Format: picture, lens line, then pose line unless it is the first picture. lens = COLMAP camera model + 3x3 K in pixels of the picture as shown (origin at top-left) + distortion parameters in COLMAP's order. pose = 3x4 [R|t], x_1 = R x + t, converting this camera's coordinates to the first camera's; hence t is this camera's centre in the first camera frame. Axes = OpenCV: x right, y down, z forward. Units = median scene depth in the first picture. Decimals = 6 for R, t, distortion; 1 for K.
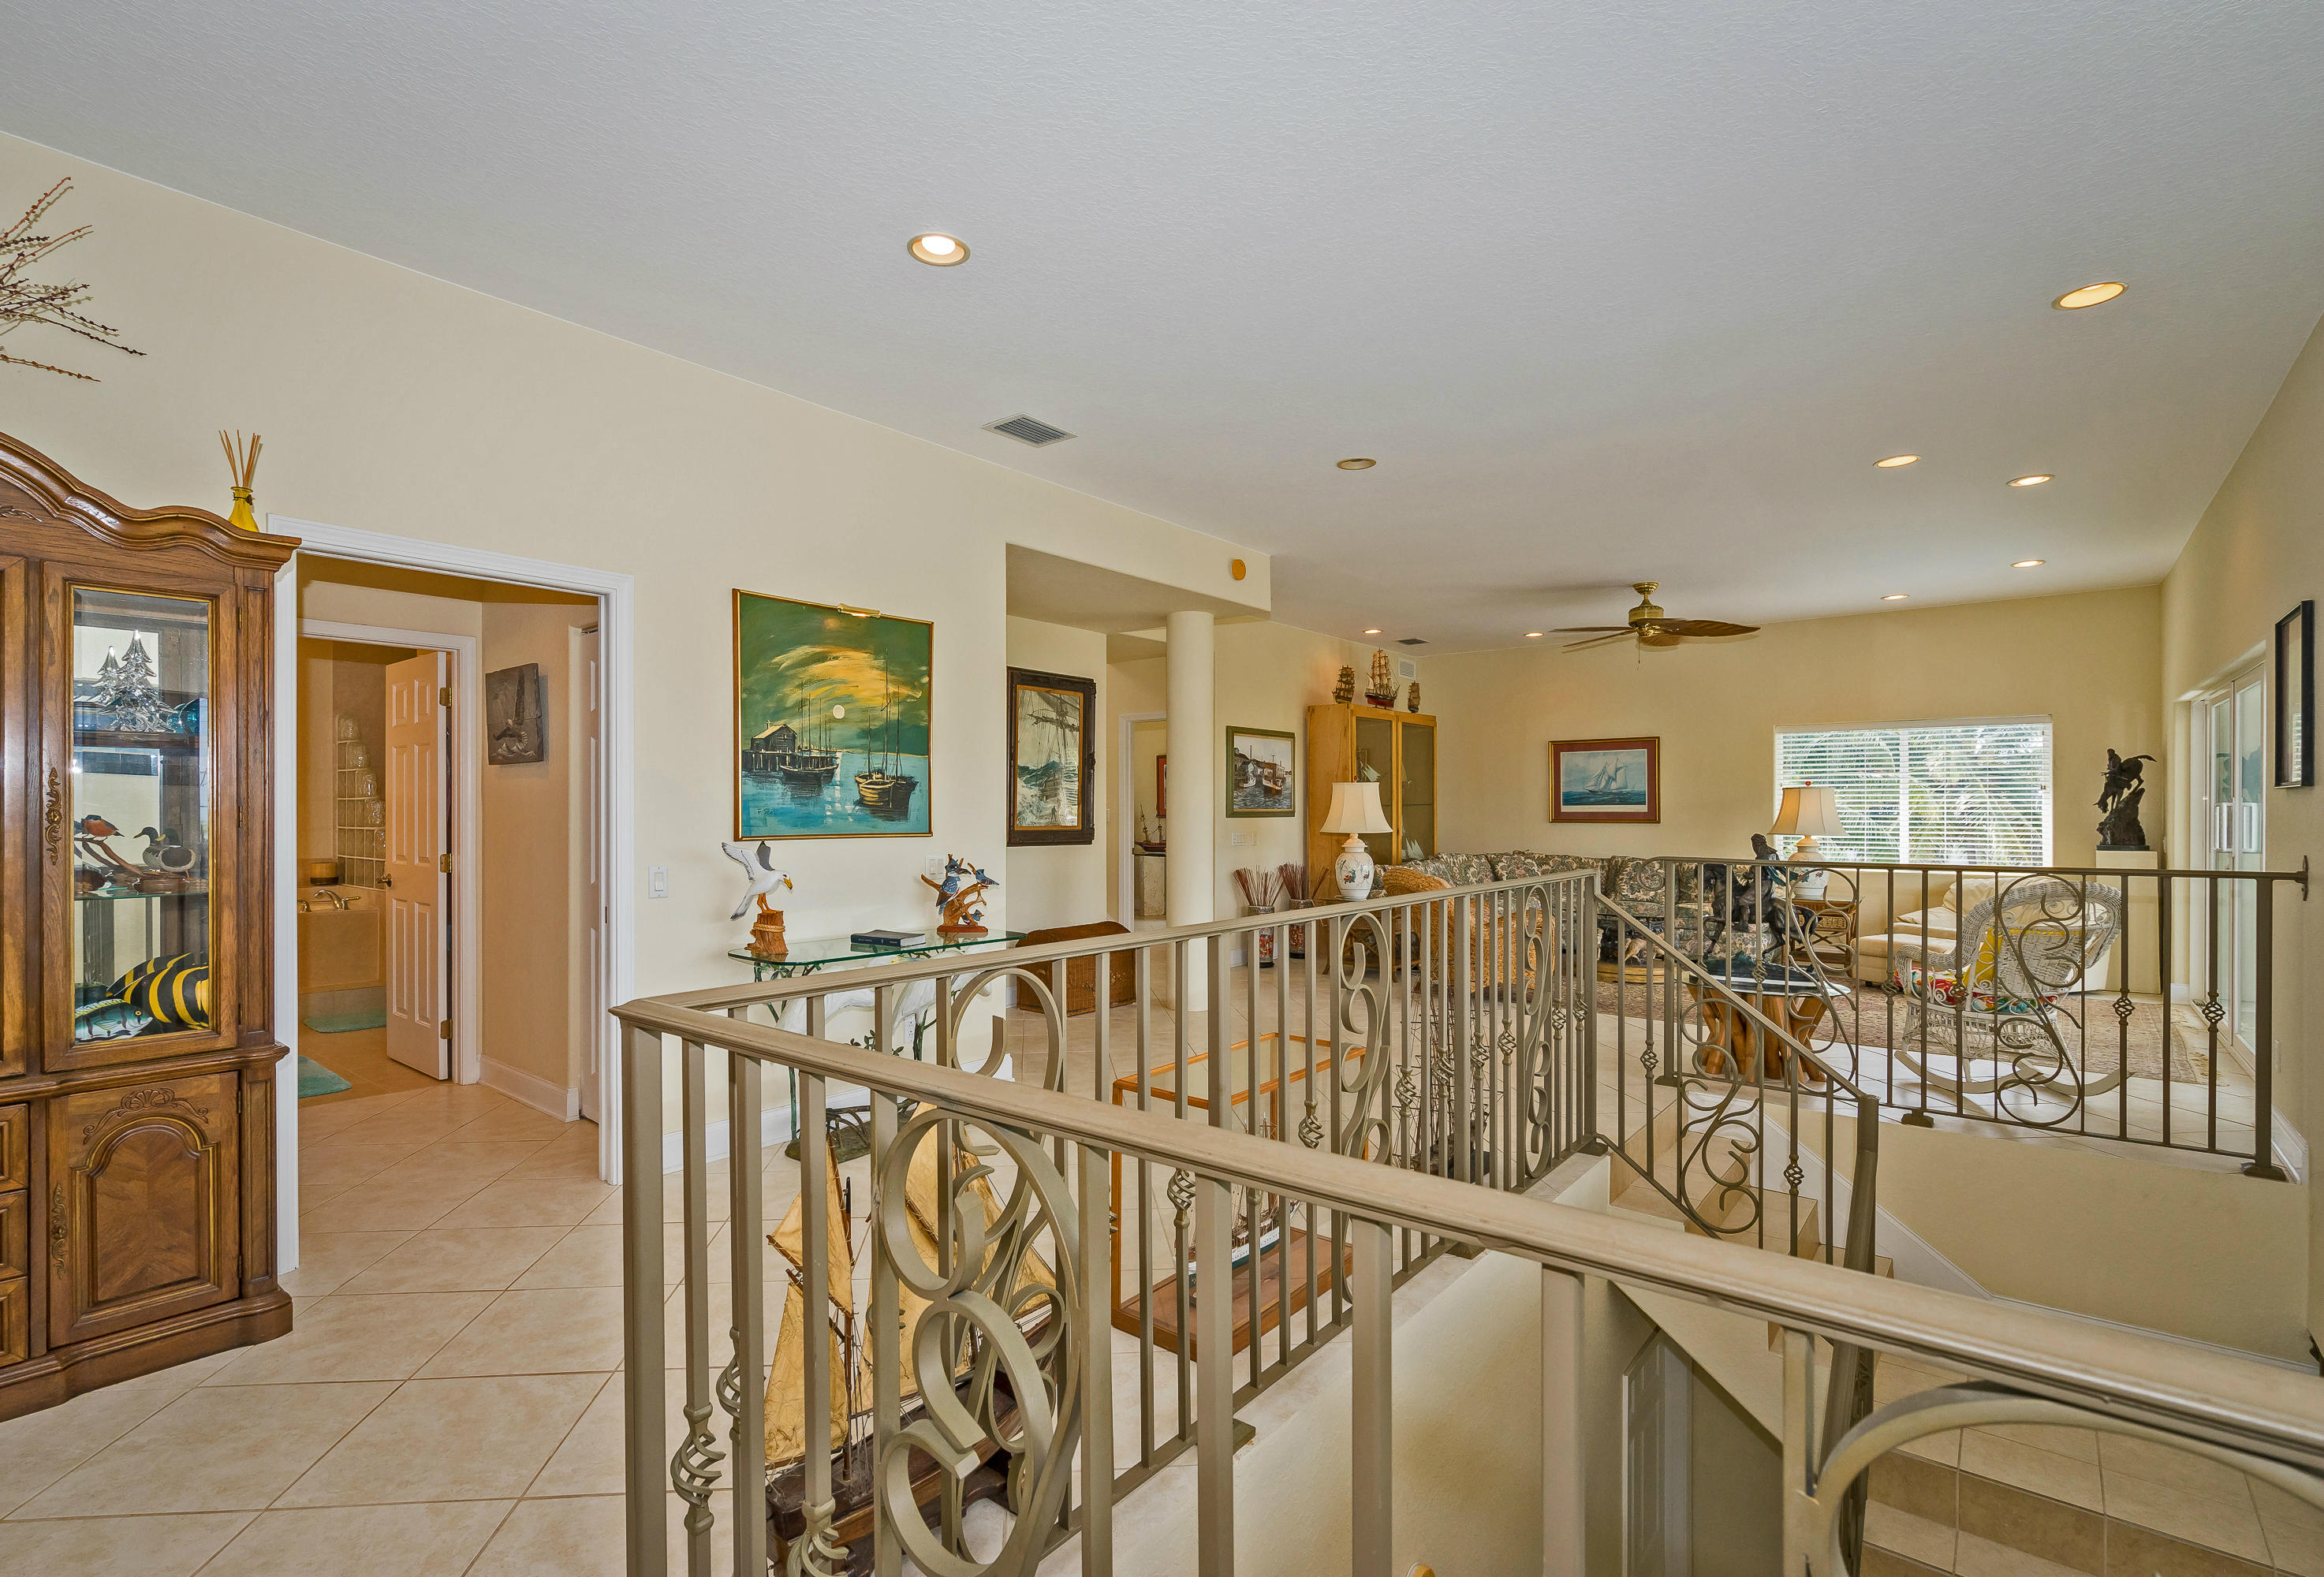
lens RADIAL K [[1086.3, 0, 1138.6], [0, 1086.3, 809.7], [0, 0, 1]] dist [-0.003121, 0.000004]
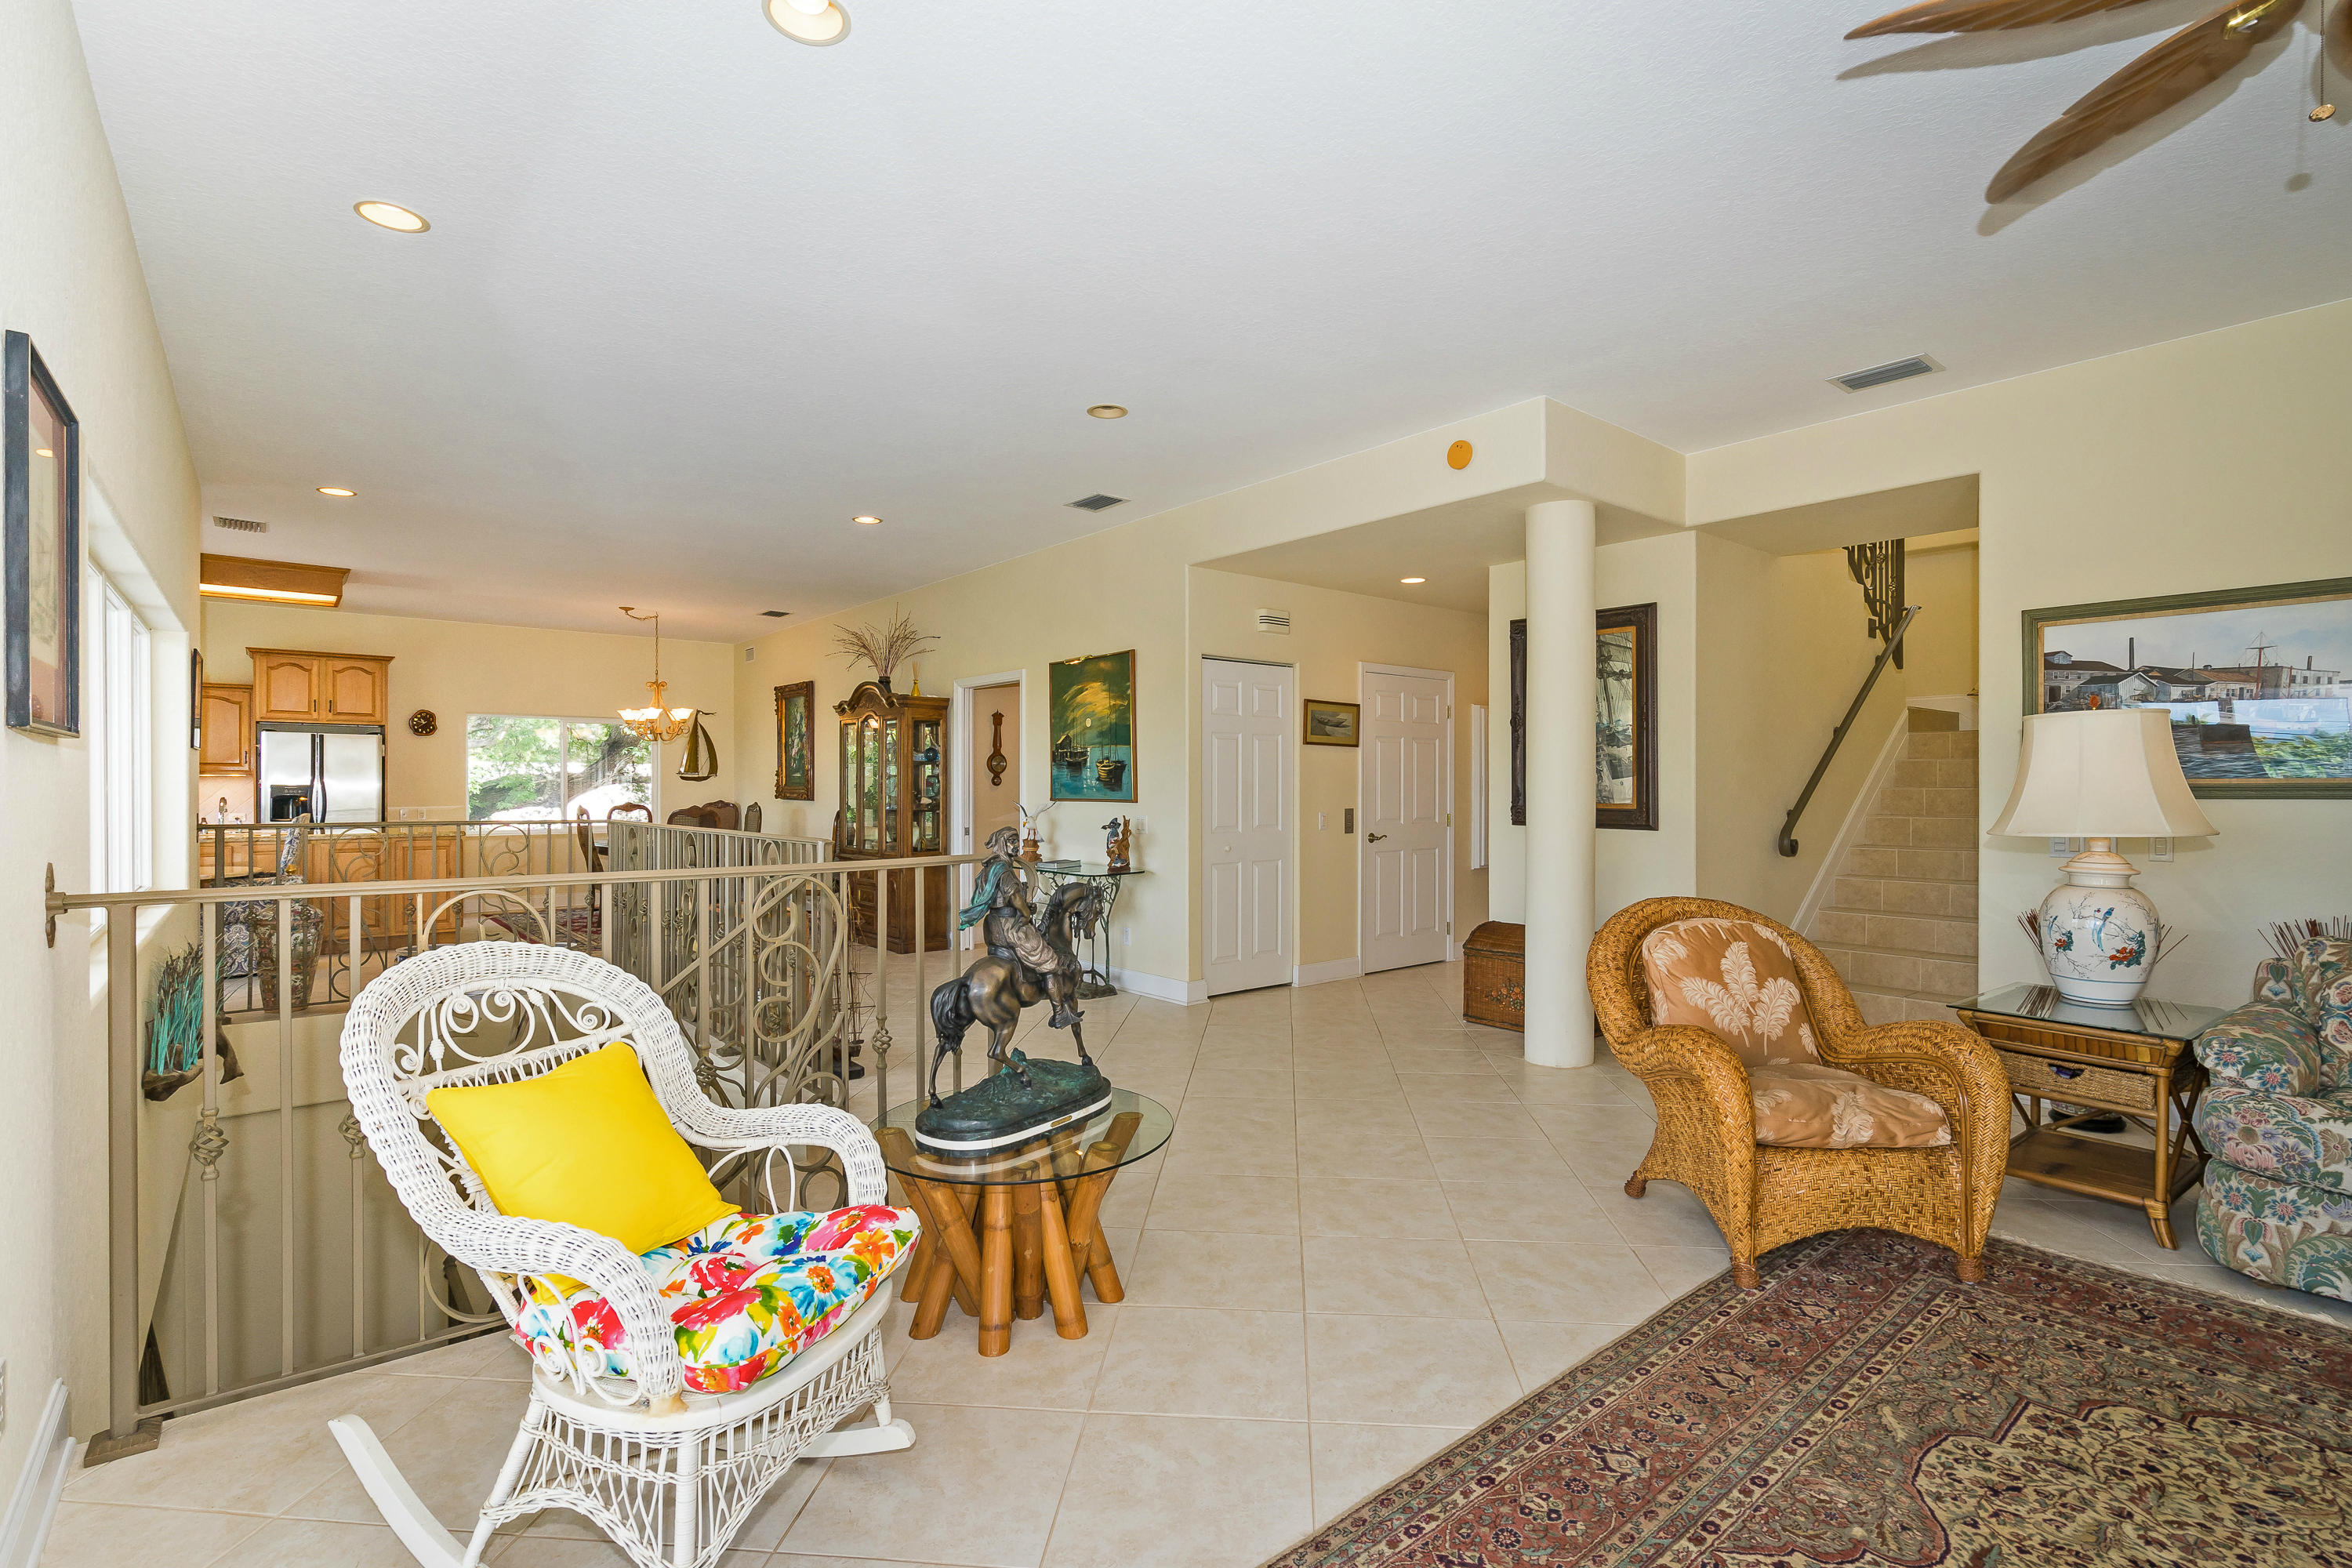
lens RADIAL K [[1073.4, 0, 1194.0], [0, 1073.4, 804.4], [0, 0, 1]] dist [-0.010859, -0.001202]
pose [[-0.186468, 0.010781, -0.982402, 0.771619], [-0.002475, 0.999931, 0.011443, 0.007363], [0.982458, 0.004566, -0.186429, 0.894905]]
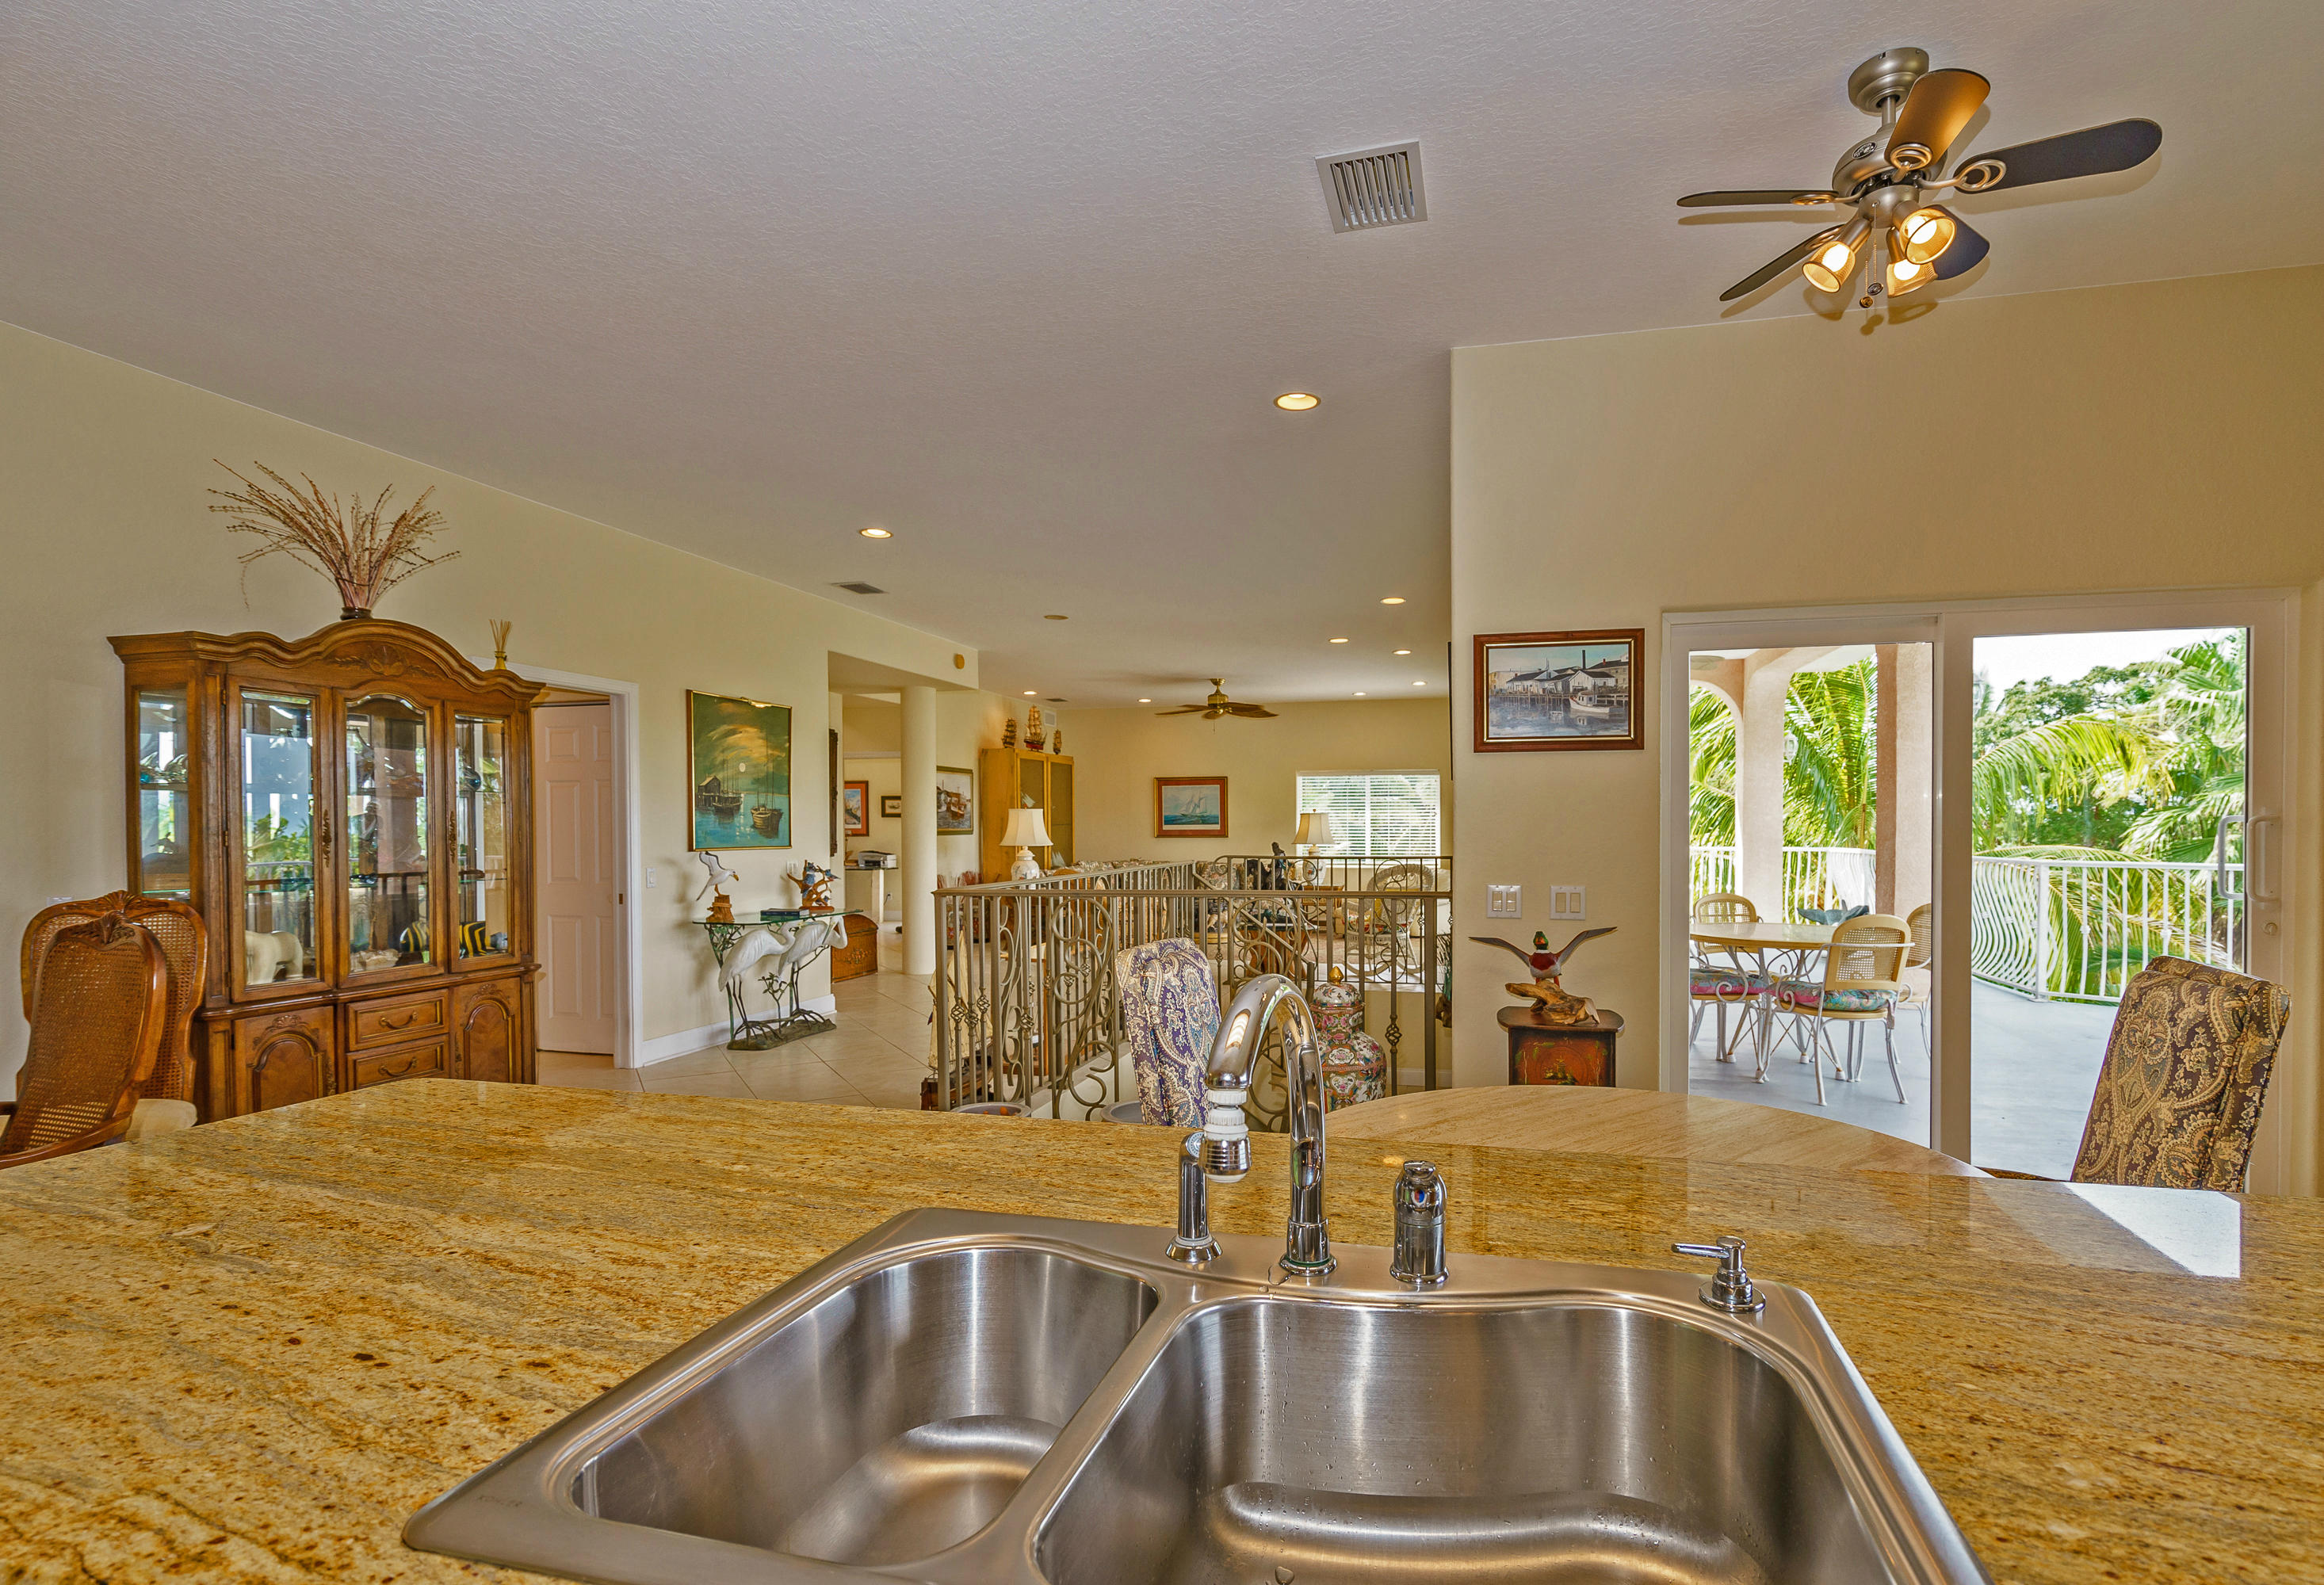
lens RADIAL K [[1113.0, 0, 1241.5], [0, 1113.0, 847.5], [0, 0, 1]] dist [-0.003272, -0.000082]
pose [[0.897259, -0.012038, 0.441341, -0.209050], [0.004085, 0.999812, 0.018966, -0.002263], [-0.441486, -0.015214, 0.897139, -0.448816]]
